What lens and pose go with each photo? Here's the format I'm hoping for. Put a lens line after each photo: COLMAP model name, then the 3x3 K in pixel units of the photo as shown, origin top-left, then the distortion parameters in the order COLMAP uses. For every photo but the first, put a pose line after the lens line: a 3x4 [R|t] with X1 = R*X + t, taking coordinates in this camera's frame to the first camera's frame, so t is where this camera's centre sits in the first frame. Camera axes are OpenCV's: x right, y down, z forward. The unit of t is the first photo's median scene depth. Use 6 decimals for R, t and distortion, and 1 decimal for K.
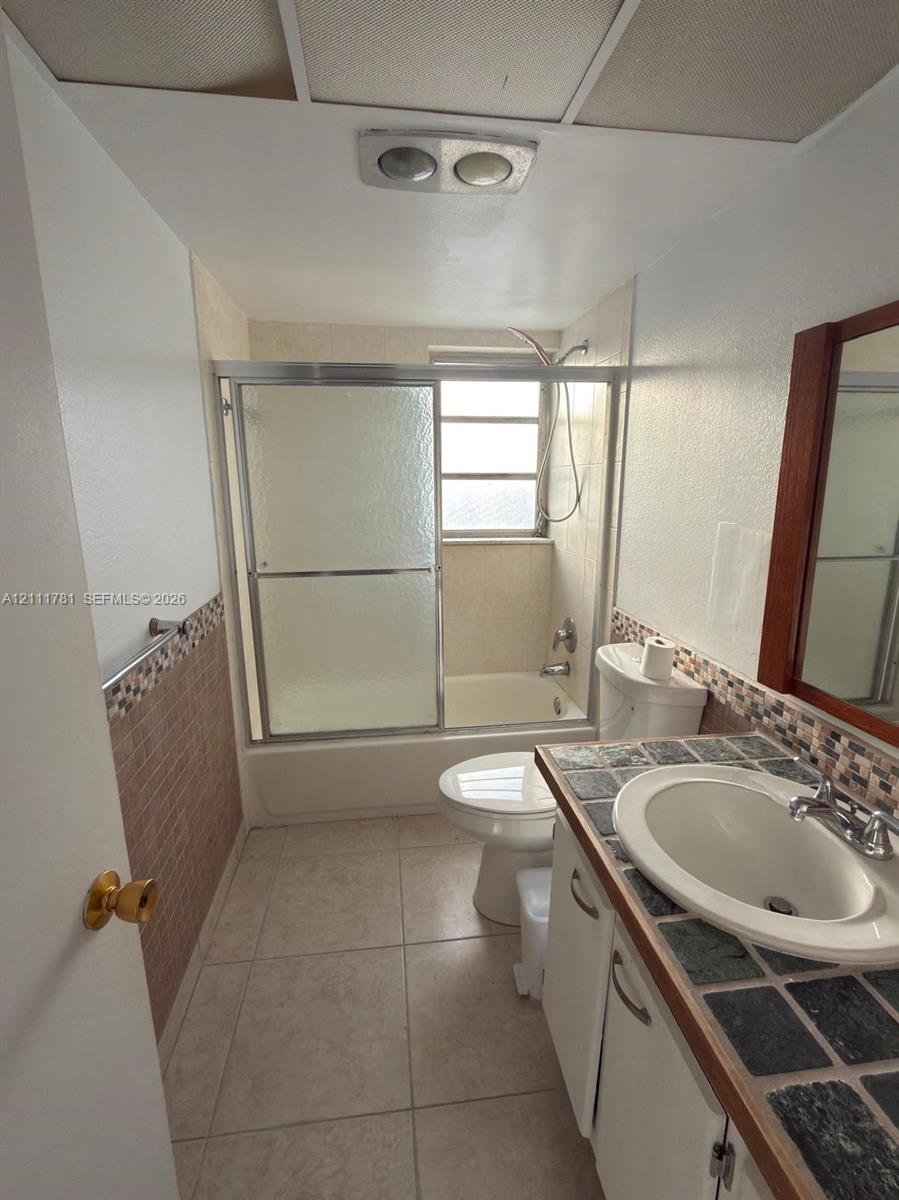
lens RADIAL K [[553.9, 0, 449.5], [0, 553.9, 600.0], [0, 0, 1]] dist [0.002157, 0.000534]
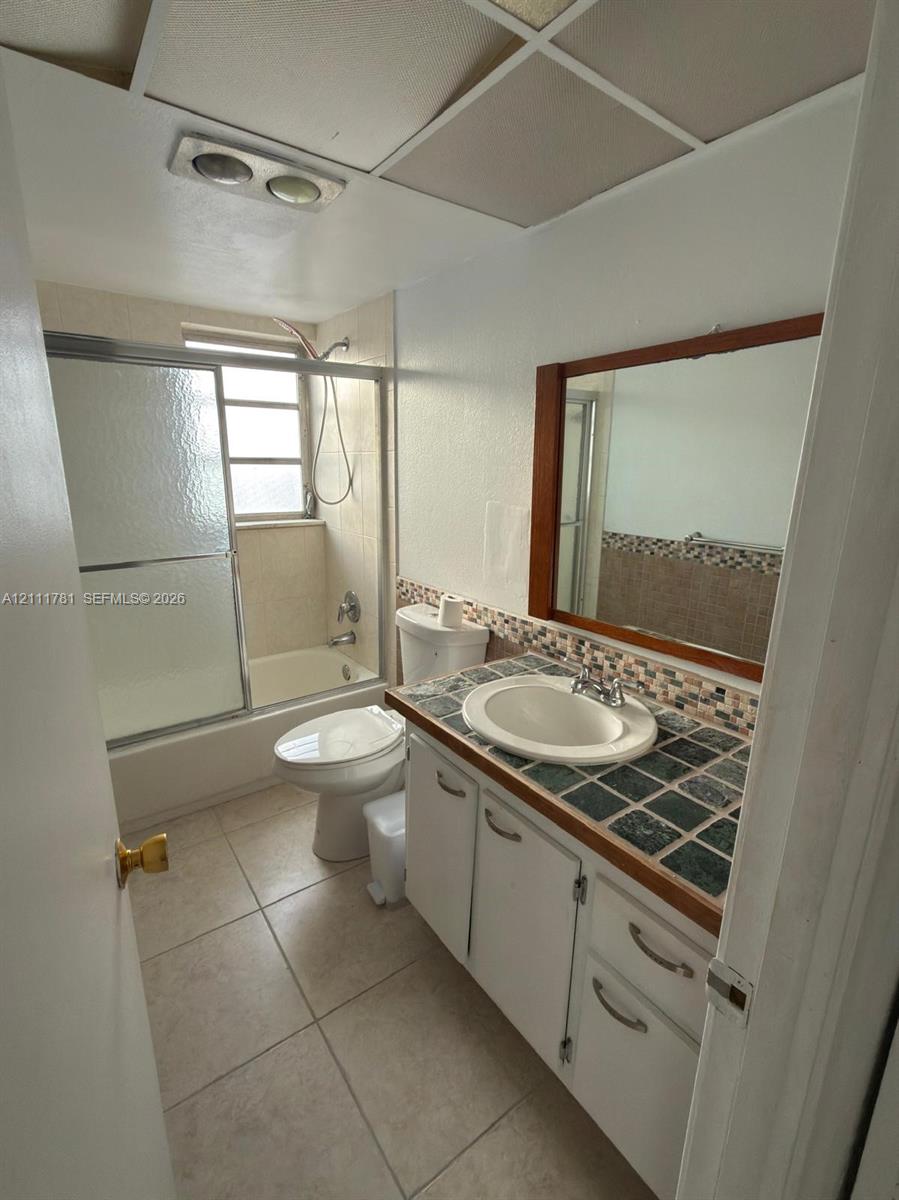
lens RADIAL K [[553.9, 0, 449.5], [0, 553.9, 600.0], [0, 0, 1]] dist [0.002157, 0.000534]
pose [[0.878165, -0.106899, 0.466261, -0.229679], [0.091689, 0.994253, 0.055263, 0.012158], [-0.469489, -0.005779, 0.882919, -0.117455]]
